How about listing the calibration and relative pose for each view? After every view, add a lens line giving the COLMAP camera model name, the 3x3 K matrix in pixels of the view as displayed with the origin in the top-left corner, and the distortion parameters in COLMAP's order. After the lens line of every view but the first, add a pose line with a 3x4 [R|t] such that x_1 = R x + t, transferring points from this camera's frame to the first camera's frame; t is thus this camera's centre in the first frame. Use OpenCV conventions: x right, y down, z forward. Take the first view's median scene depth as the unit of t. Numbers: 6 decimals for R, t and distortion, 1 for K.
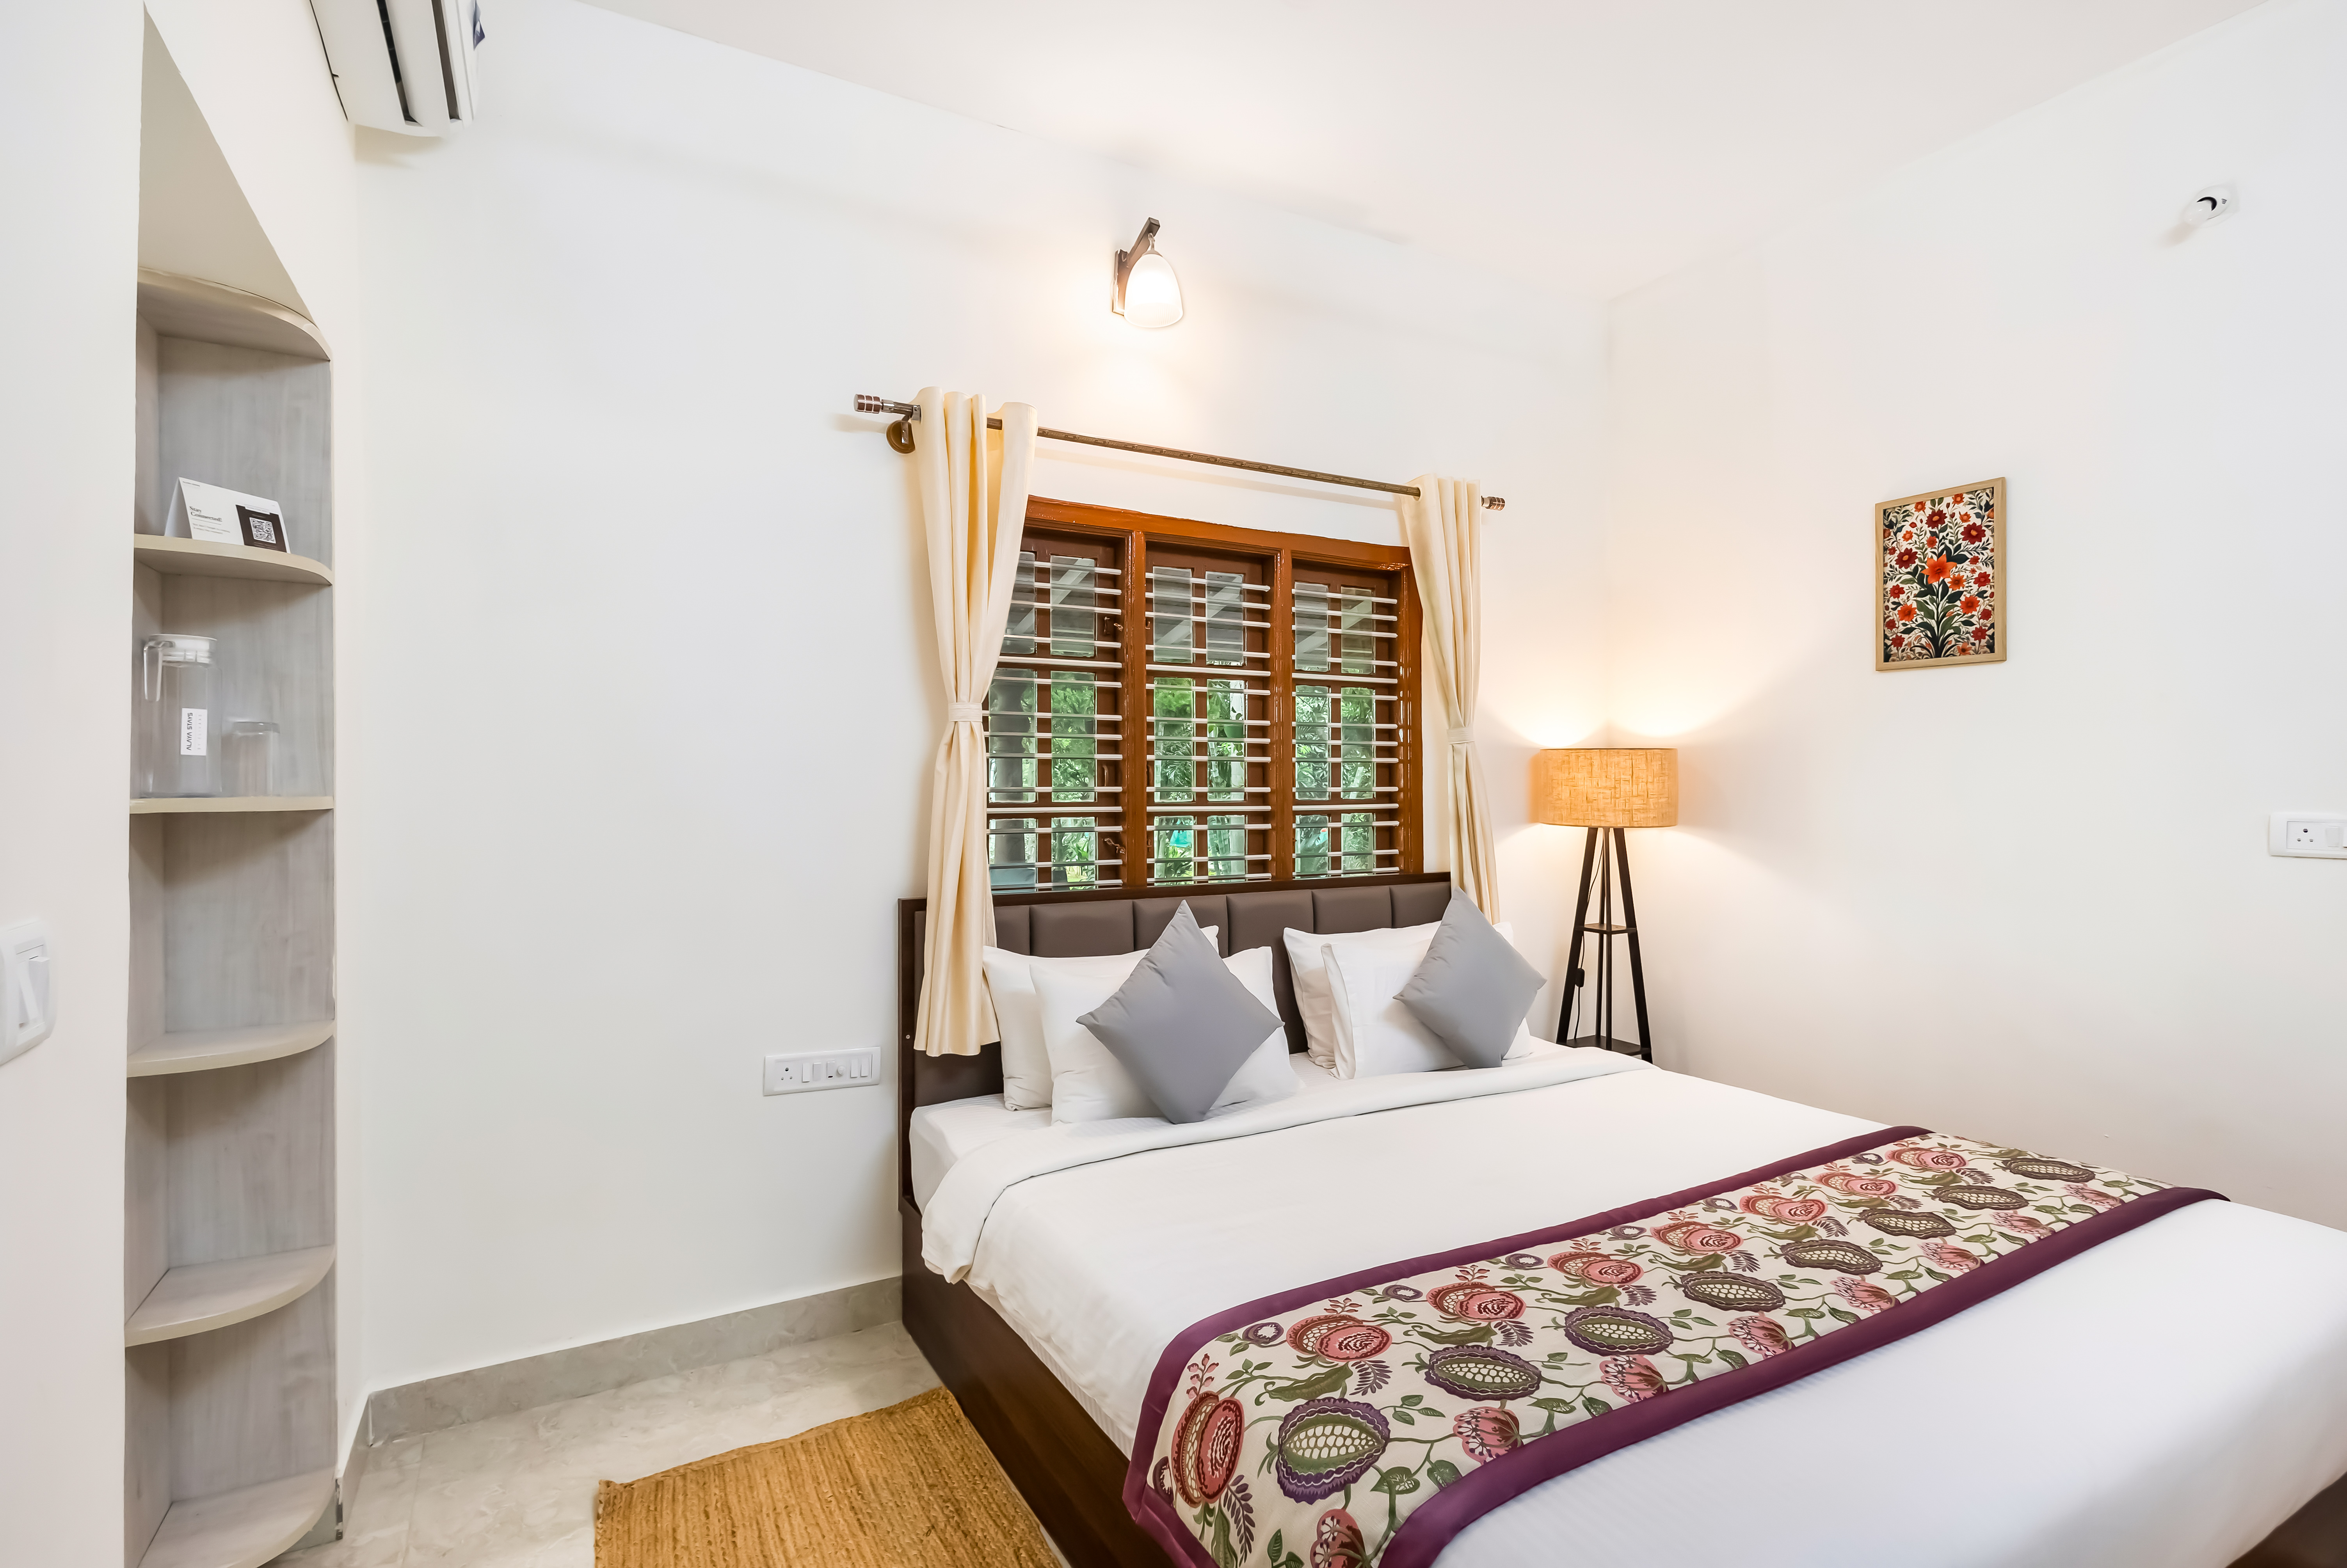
lens RADIAL K [[1070.6, 0, 1172.3], [0, 1070.6, 779.0], [0, 0, 1]] dist [-0.011613, -0.000416]
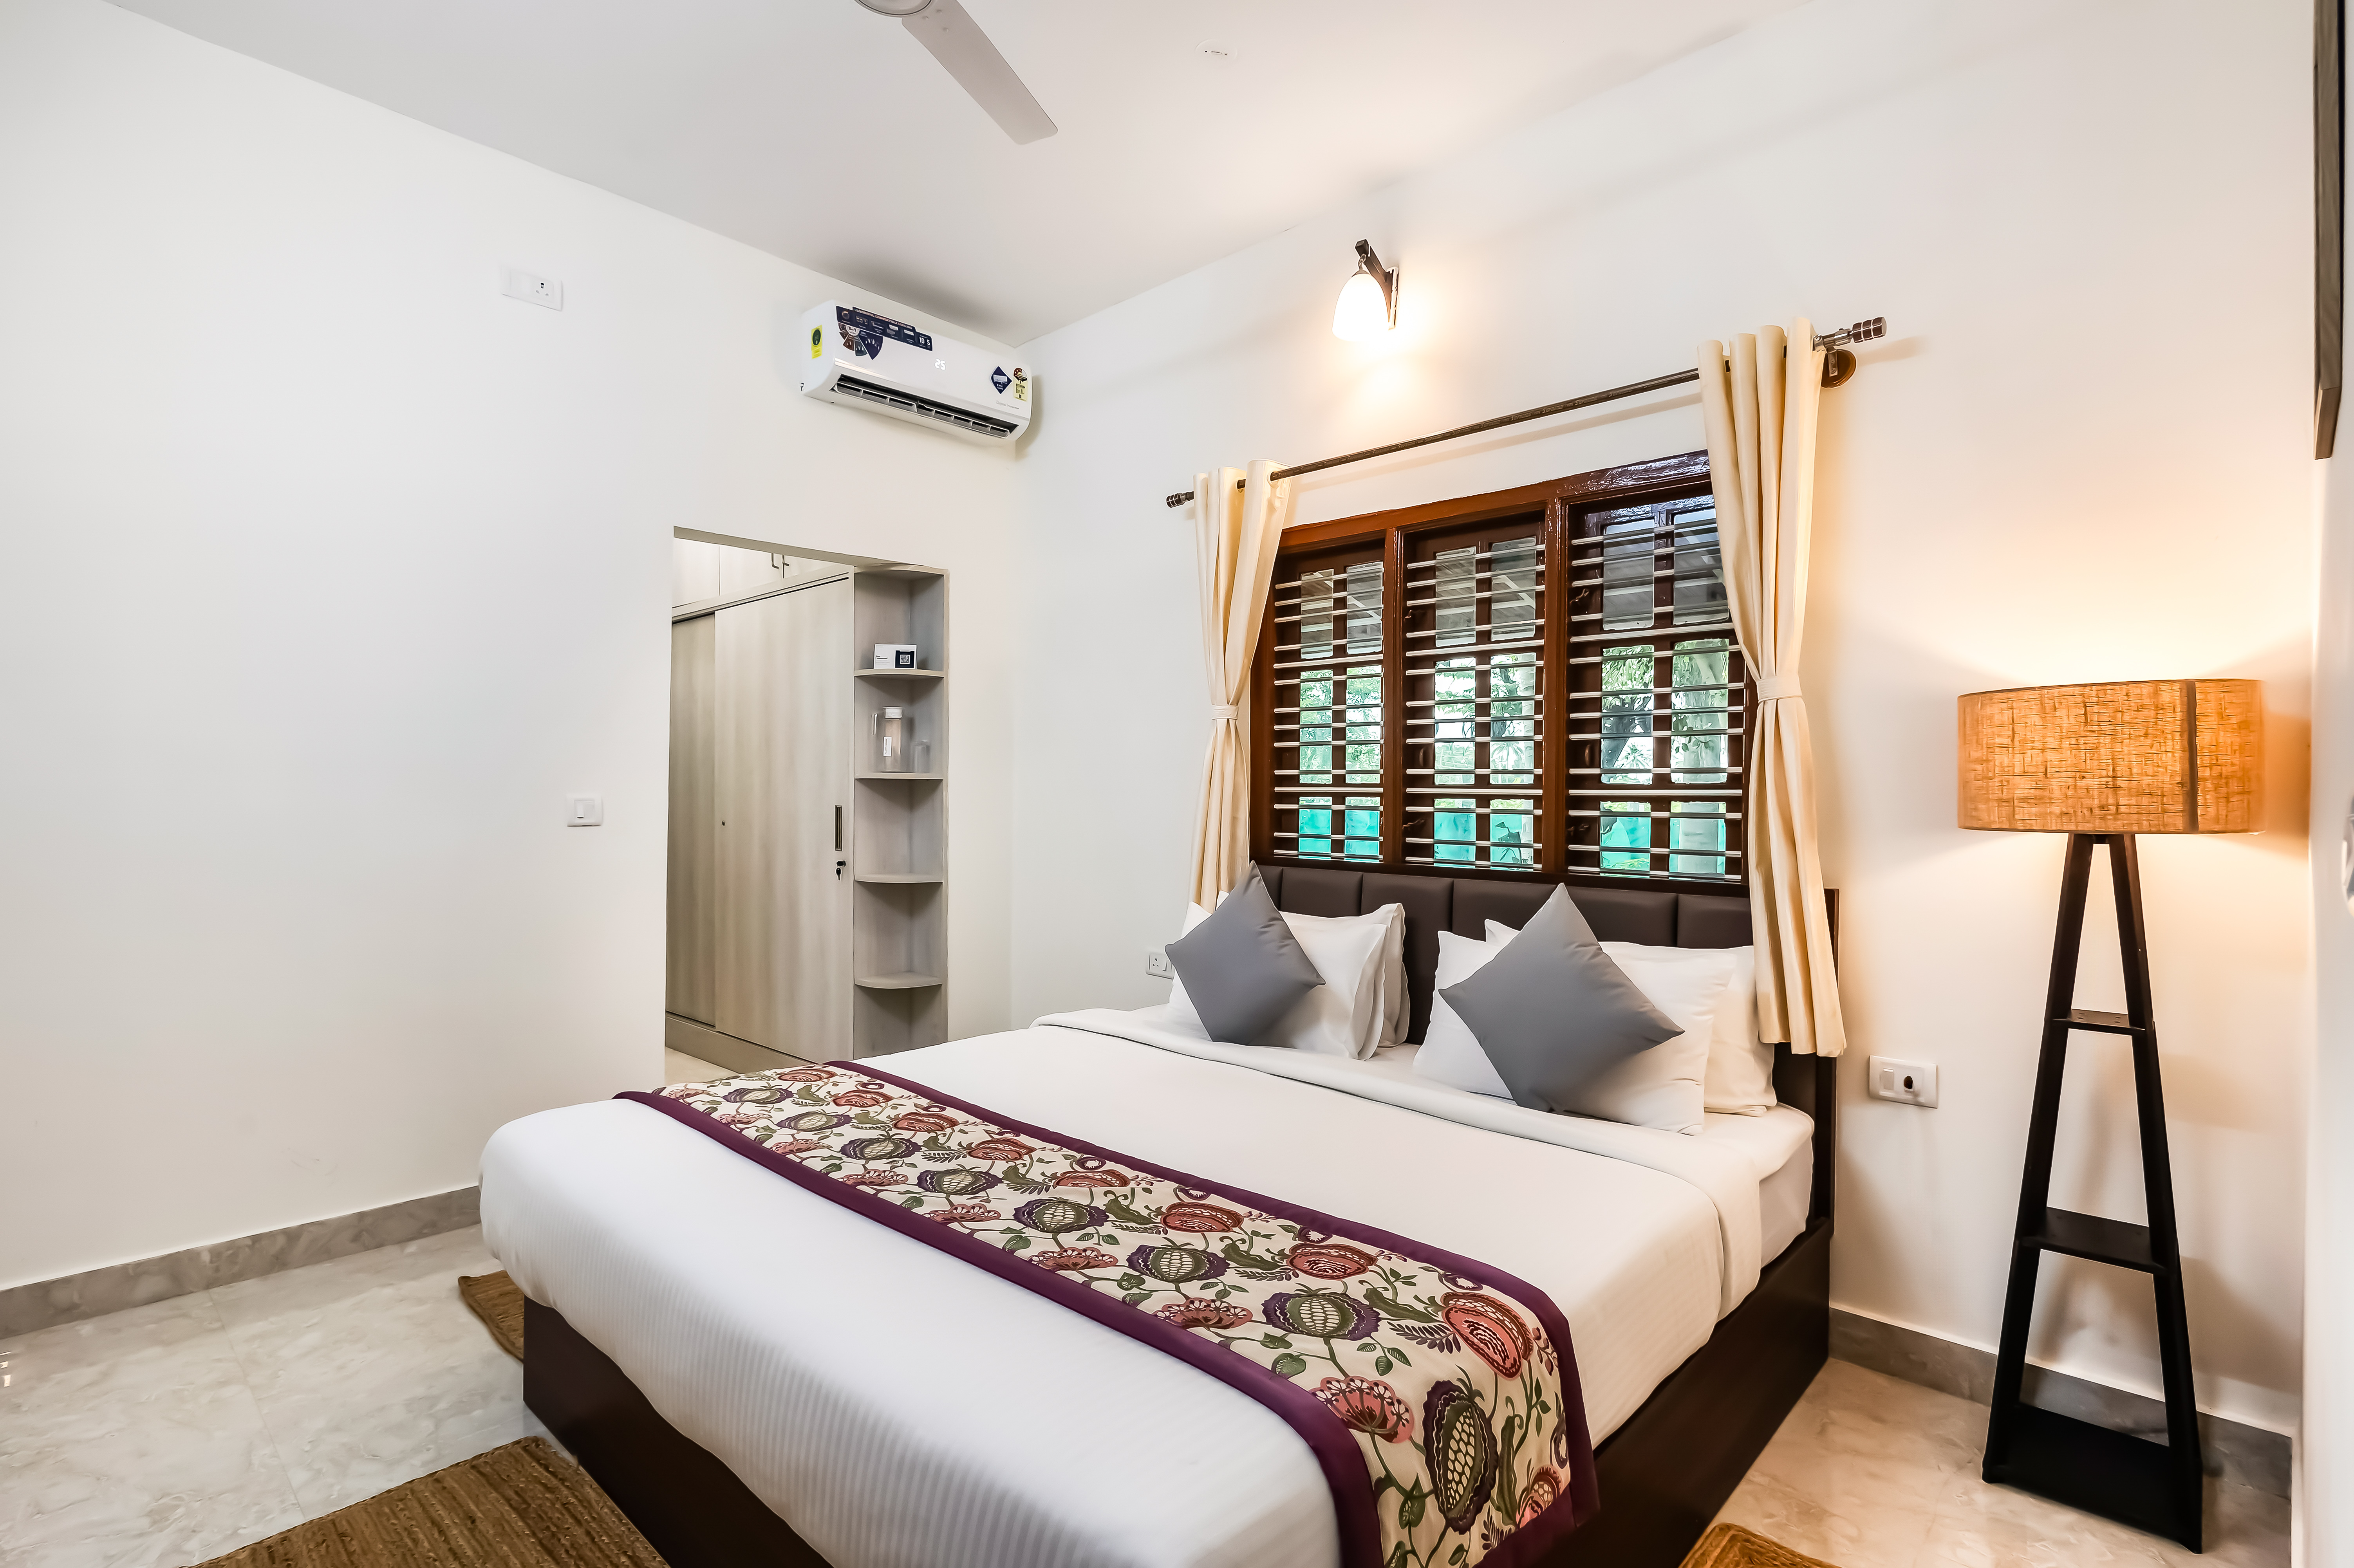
lens RADIAL K [[1073.8, 0, 1175.8], [0, 1073.8, 779.0], [0, 0, 1]] dist [-0.011613, -0.000416]
pose [[0.356123, 0.002869, -0.934435, 0.892556], [0.007125, 0.999958, 0.005785, 0.010169], [0.934412, -0.008718, 0.356088, 0.414253]]
